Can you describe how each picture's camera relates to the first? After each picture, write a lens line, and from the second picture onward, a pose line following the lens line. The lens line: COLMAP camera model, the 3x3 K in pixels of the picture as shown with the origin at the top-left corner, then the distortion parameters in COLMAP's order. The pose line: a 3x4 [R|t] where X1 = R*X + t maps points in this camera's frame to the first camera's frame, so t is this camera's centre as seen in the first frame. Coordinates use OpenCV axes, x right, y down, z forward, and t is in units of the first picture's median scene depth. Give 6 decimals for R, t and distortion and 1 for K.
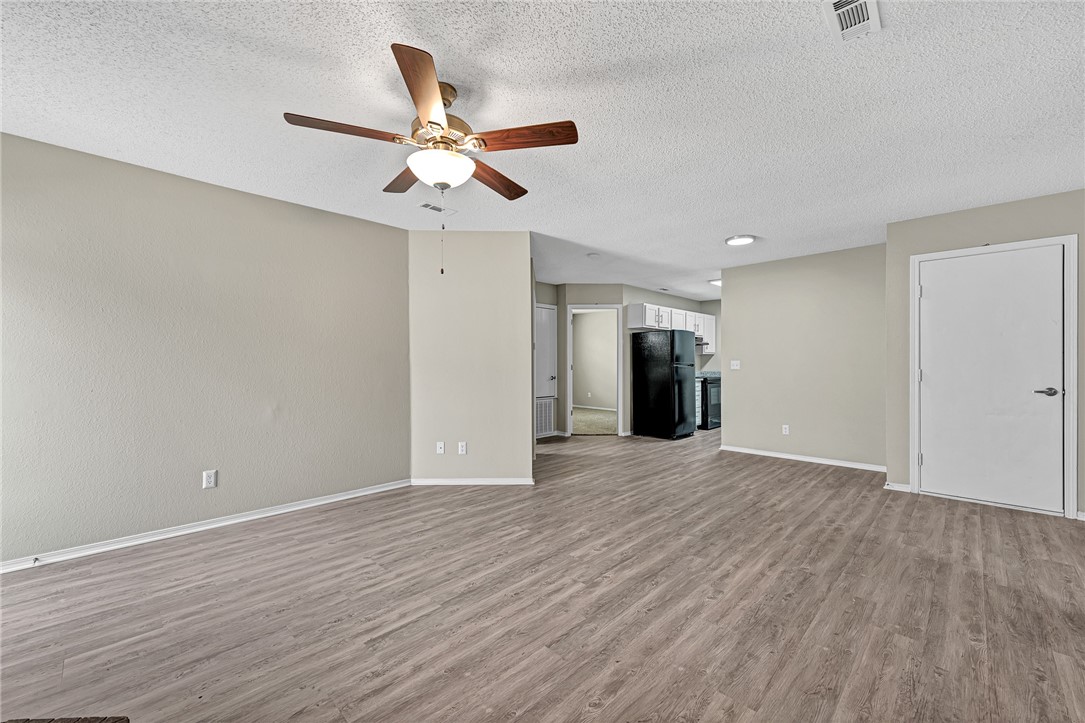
lens RADIAL K [[435.2, 0, 543.6], [0, 435.2, 369.1], [0, 0, 1]] dist [0.009459, -0.001630]
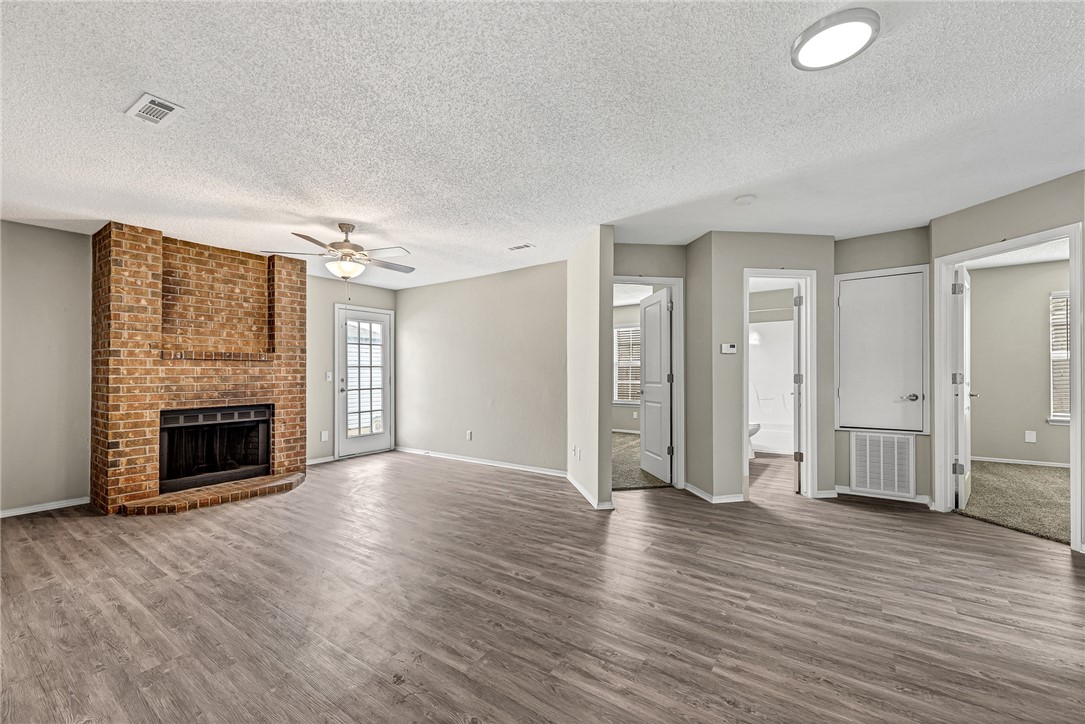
lens RADIAL K [[435.2, 0, 540.9], [0, 435.2, 375.4], [0, 0, 1]] dist [0.009459, -0.001630]
pose [[0.161458, 0.003925, -0.986872, 1.223861], [-0.007530, 0.999968, 0.002745, -0.015785], [0.986851, 0.006988, 0.161483, 1.083936]]
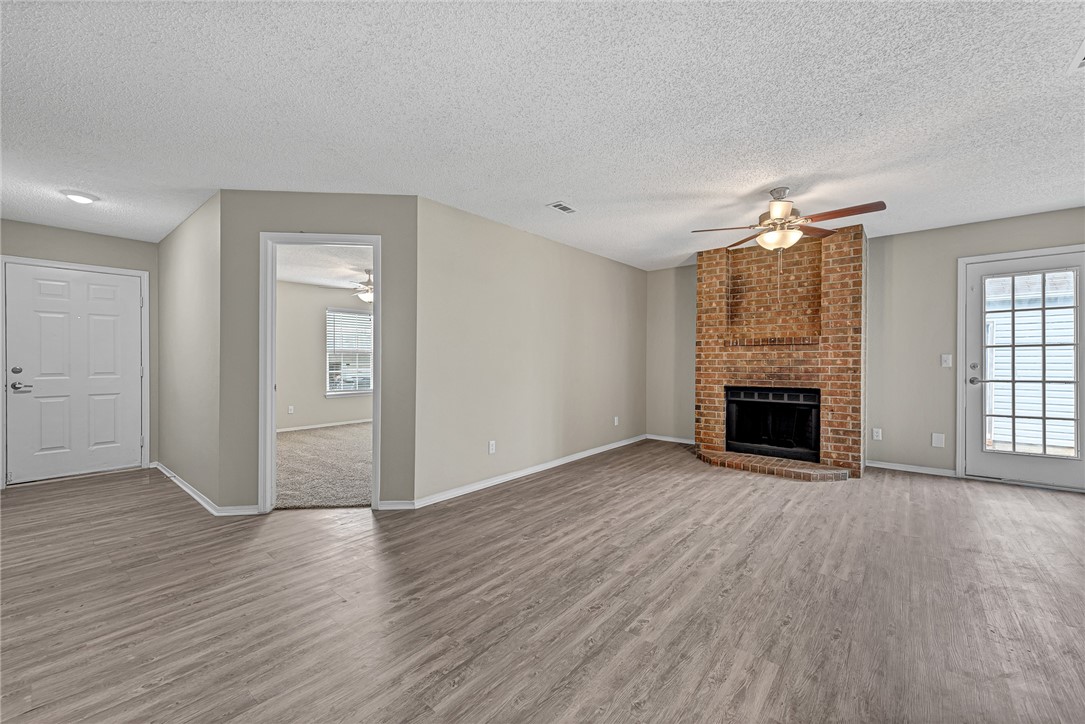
lens RADIAL K [[435.2, 0, 540.2], [0, 435.2, 361.9], [0, 0, 1]] dist [0.009459, -0.001630]
pose [[-0.997583, 0.004122, -0.069364, 0.549050], [0.002955, 0.999852, 0.016925, -0.022999], [0.069424, 0.016679, -0.997448, 1.838126]]
